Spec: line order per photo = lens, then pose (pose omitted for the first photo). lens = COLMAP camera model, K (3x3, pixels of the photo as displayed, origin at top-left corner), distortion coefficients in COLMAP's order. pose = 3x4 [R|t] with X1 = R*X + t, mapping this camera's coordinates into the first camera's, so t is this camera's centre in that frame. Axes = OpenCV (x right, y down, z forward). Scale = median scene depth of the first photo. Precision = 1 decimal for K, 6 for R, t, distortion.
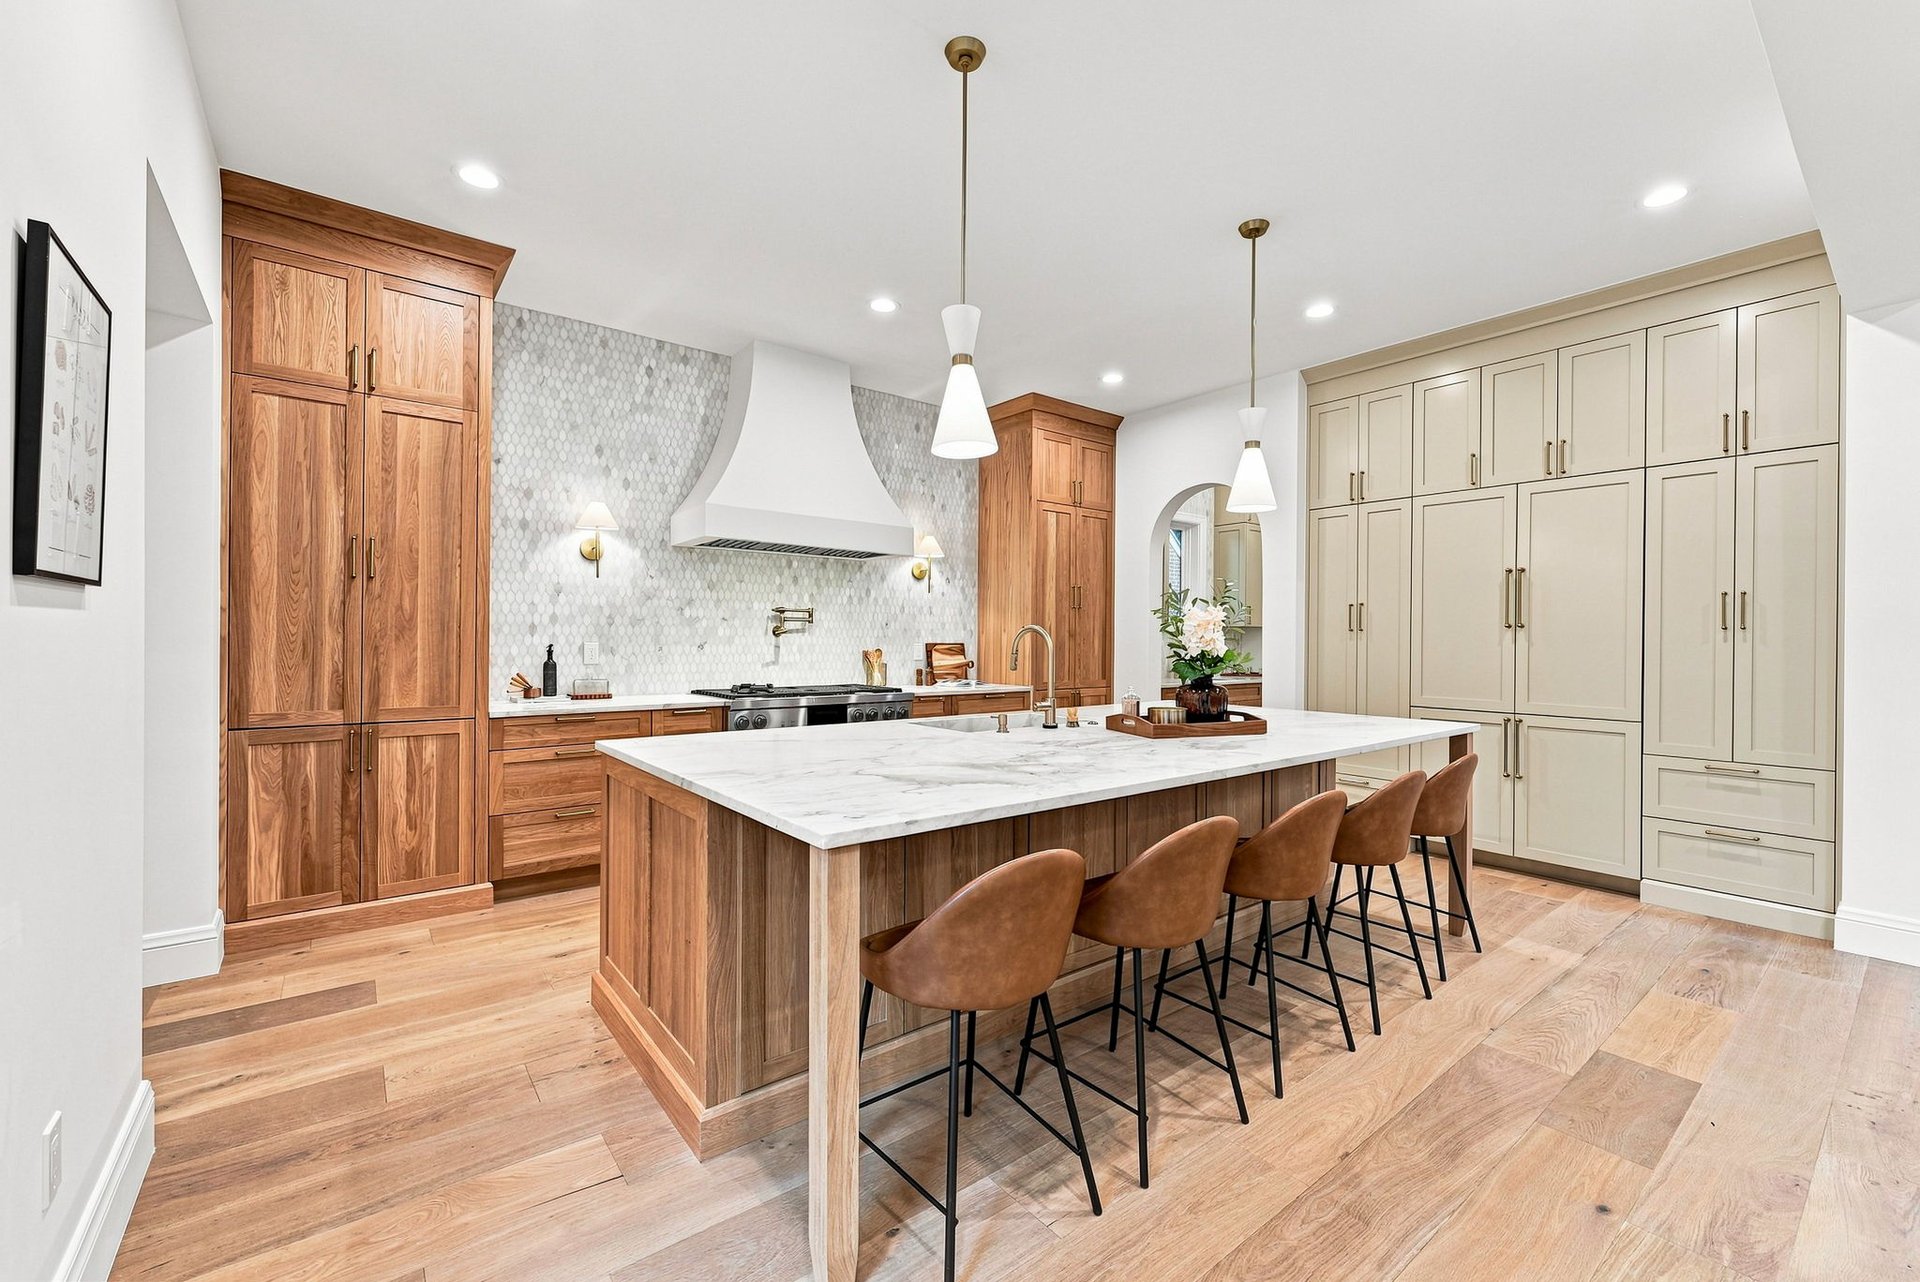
lens RADIAL K [[783.4, 0, 948.9], [0, 783.4, 640.0], [0, 0, 1]] dist [0.000902, -0.000193]
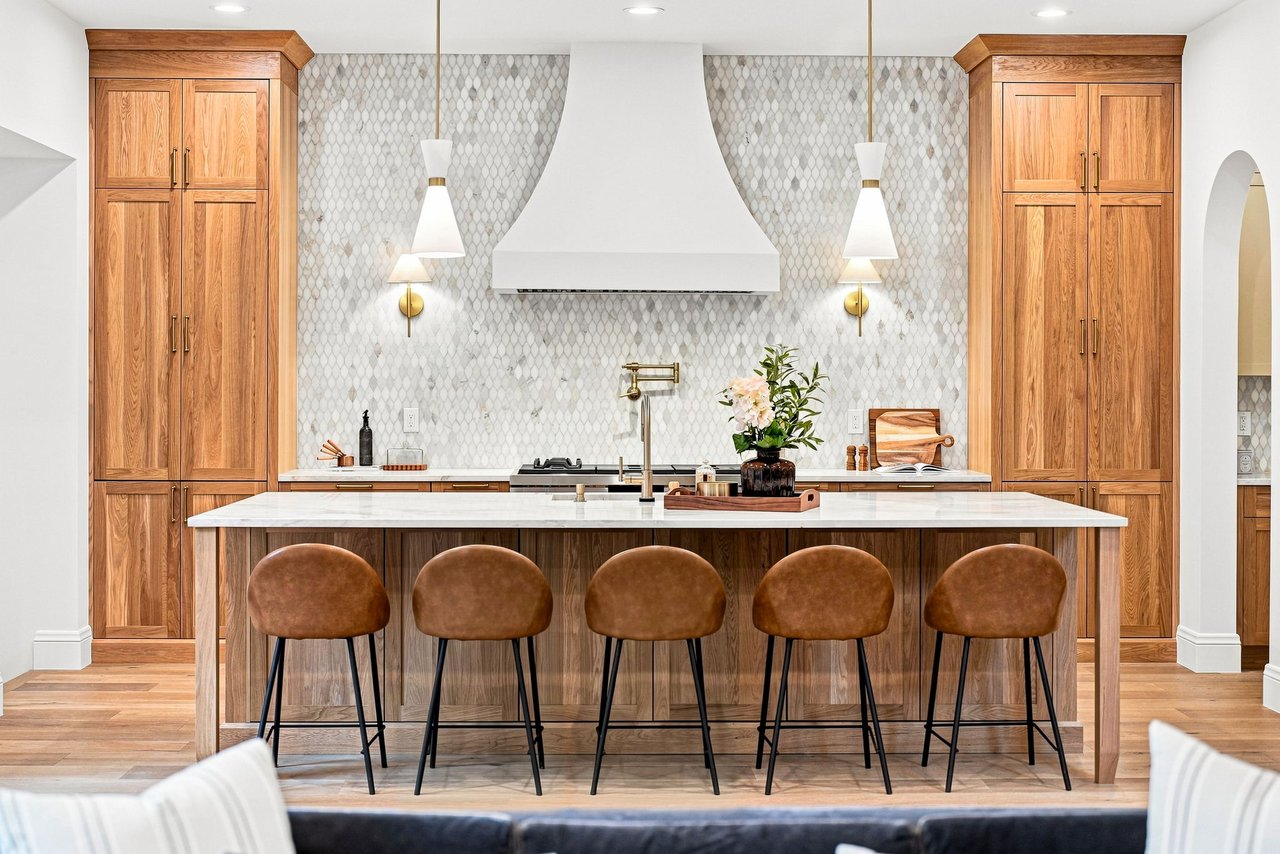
lens RADIAL K [[2002.7, 0, 605.1], [0, 2002.7, 390.2], [0, 0, 1]] dist [-0.019404, 0.000000]
pose [[0.794799, -0.001690, -0.606871, 1.167342], [0.002409, 0.999997, 0.000370, -0.018462], [0.606869, -0.001756, 0.794800, -0.723414]]
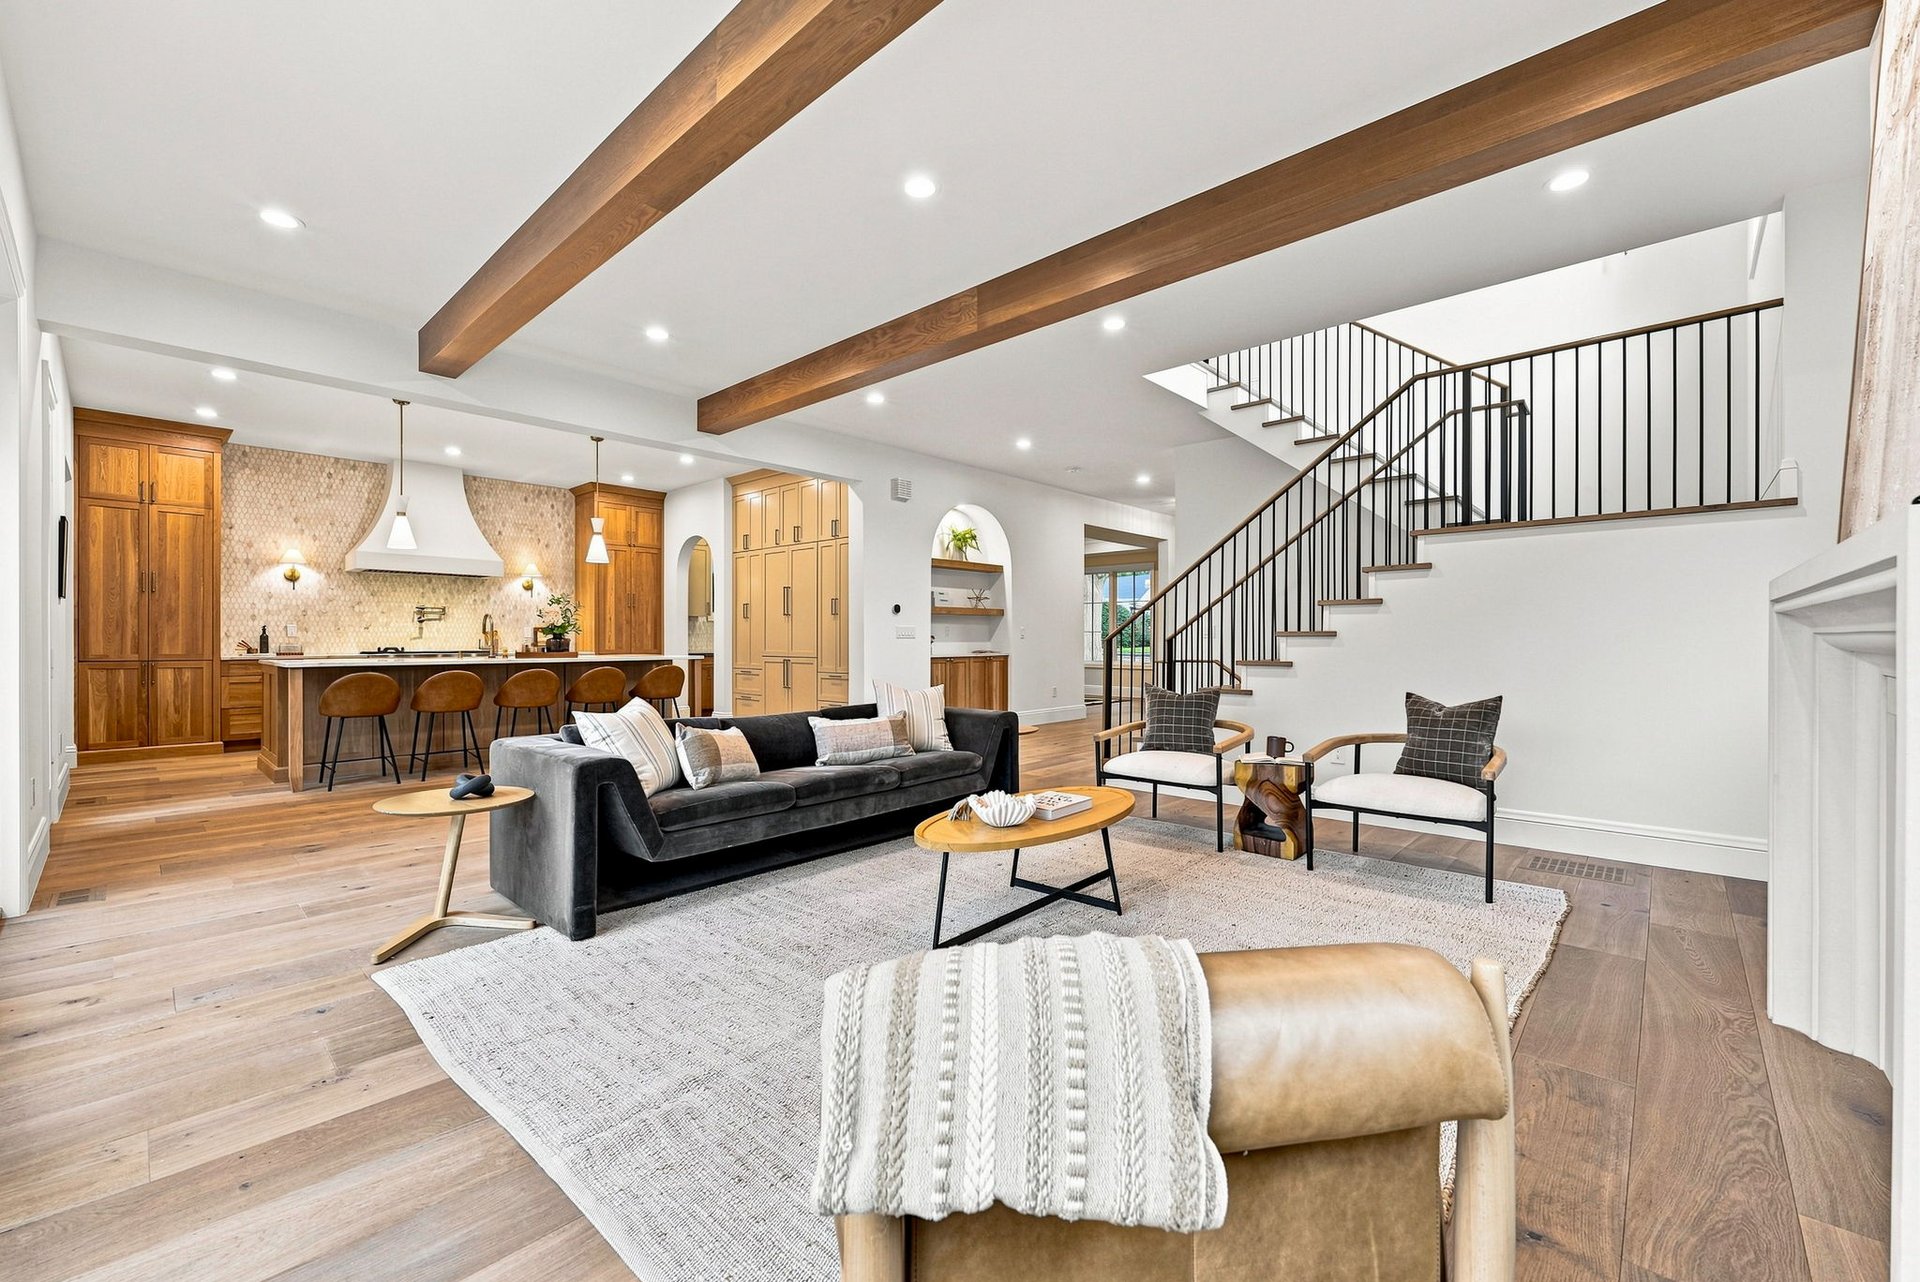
lens RADIAL K [[783.4, 0, 949.9], [0, 783.4, 640.9], [0, 0, 1]] dist [0.000902, -0.000193]
pose [[0.988354, -0.007488, 0.151987, 0.823223], [0.007451, 0.999972, 0.000813, 0.052652], [-0.151989, 0.000328, 0.988382, -1.095615]]
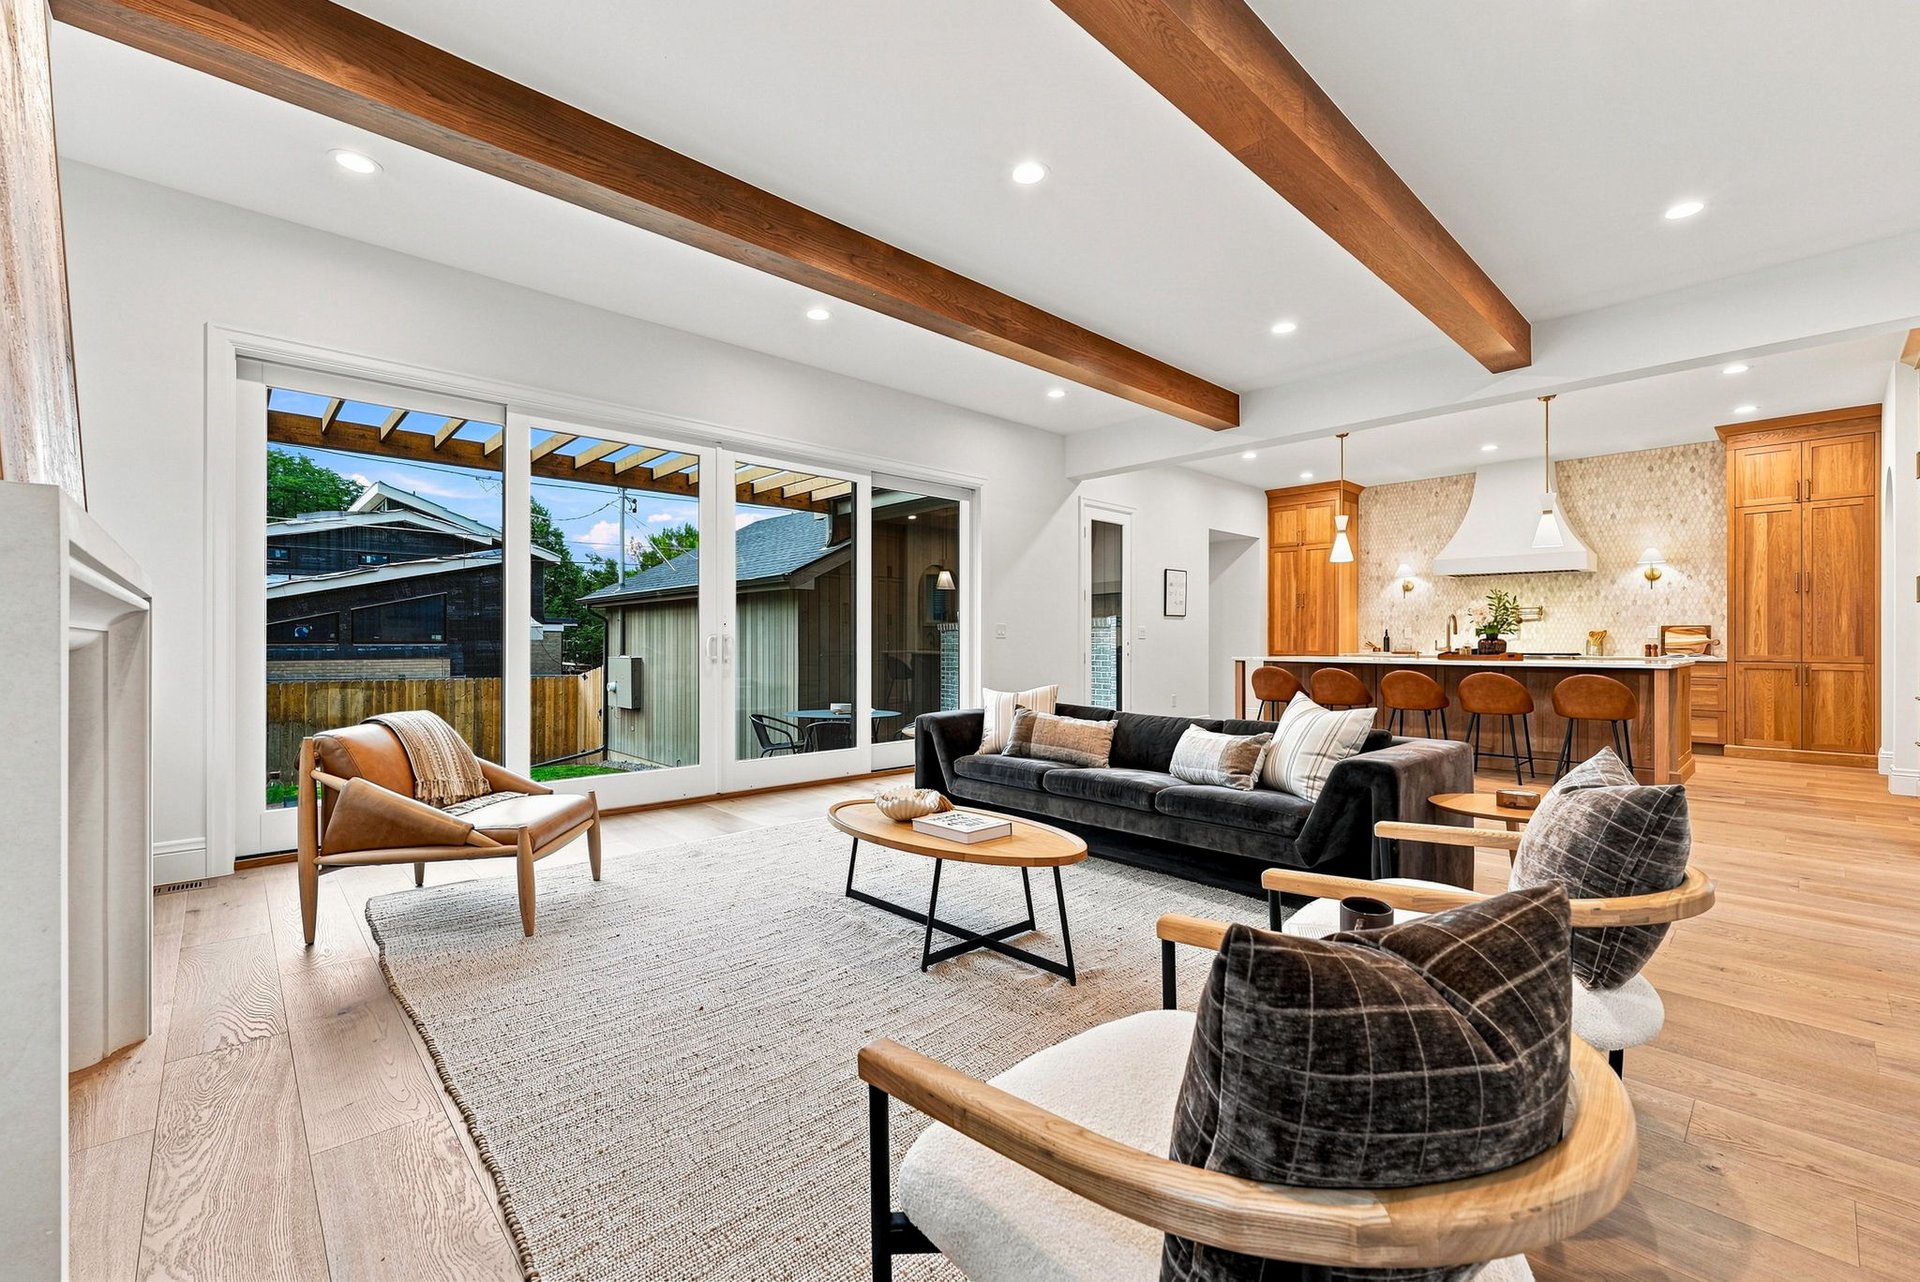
lens RADIAL K [[783.4, 0, 961.8], [0, 783.4, 641.2], [0, 0, 1]] dist [0.000902, -0.000193]
pose [[0.089018, -0.006845, -0.996007, 1.667346], [-0.003175, 0.999969, -0.007156, 0.060669], [0.996025, 0.003800, 0.088993, -0.441173]]
